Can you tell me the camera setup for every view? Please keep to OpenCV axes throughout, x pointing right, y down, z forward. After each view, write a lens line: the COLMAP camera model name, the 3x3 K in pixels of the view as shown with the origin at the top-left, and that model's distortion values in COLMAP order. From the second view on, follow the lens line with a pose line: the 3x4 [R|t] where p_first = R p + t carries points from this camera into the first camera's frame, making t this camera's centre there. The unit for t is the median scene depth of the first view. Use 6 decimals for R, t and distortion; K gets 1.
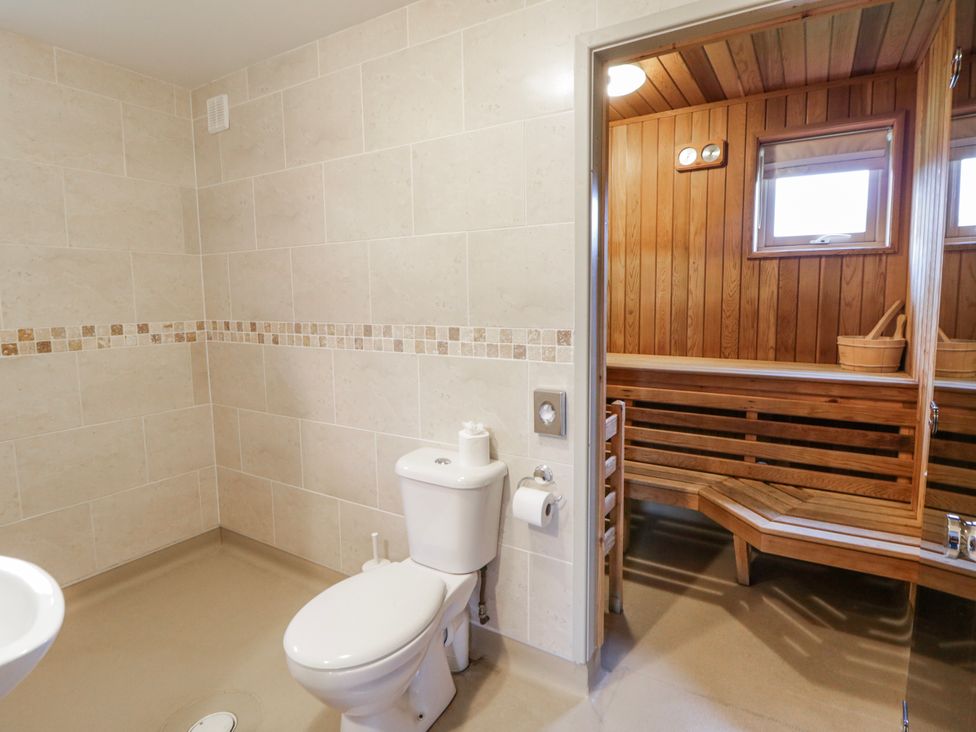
lens RADIAL K [[524.9, 0, 490.5], [0, 524.9, 353.3], [0, 0, 1]] dist [-0.005724, -0.001913]
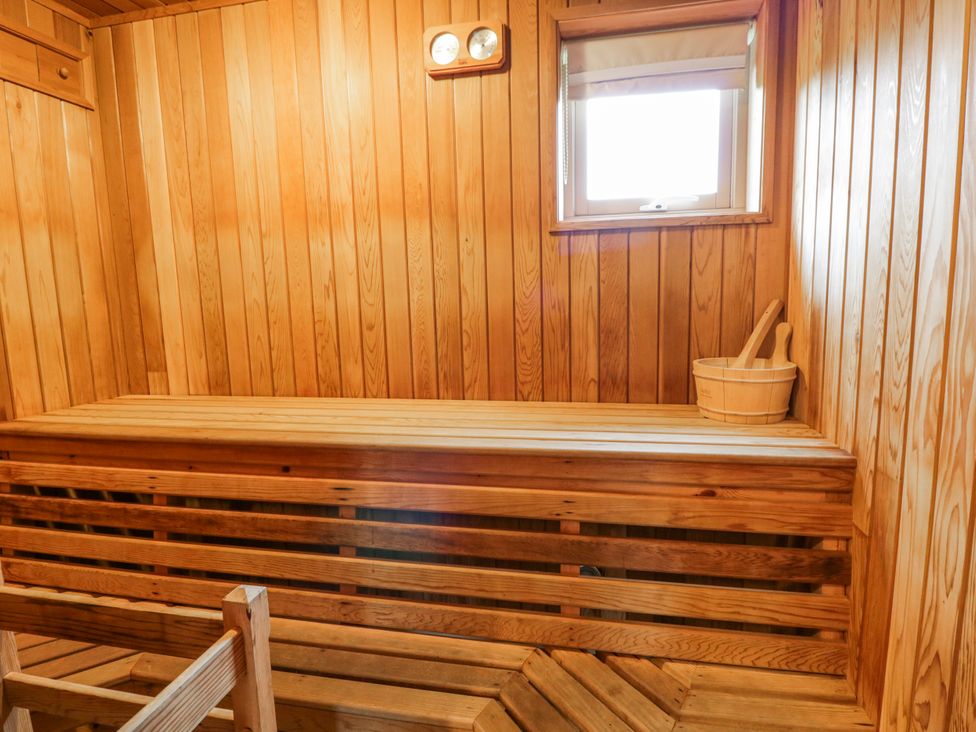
lens RADIAL K [[521.1, 0, 488.0], [0, 521.1, 366.0], [0, 0, 1]] dist [0.000090, -0.000738]
pose [[0.946619, -0.054688, 0.317683, 0.242057], [0.048487, 0.998448, 0.027398, -0.052477], [-0.318688, -0.010532, 0.947801, 0.489140]]
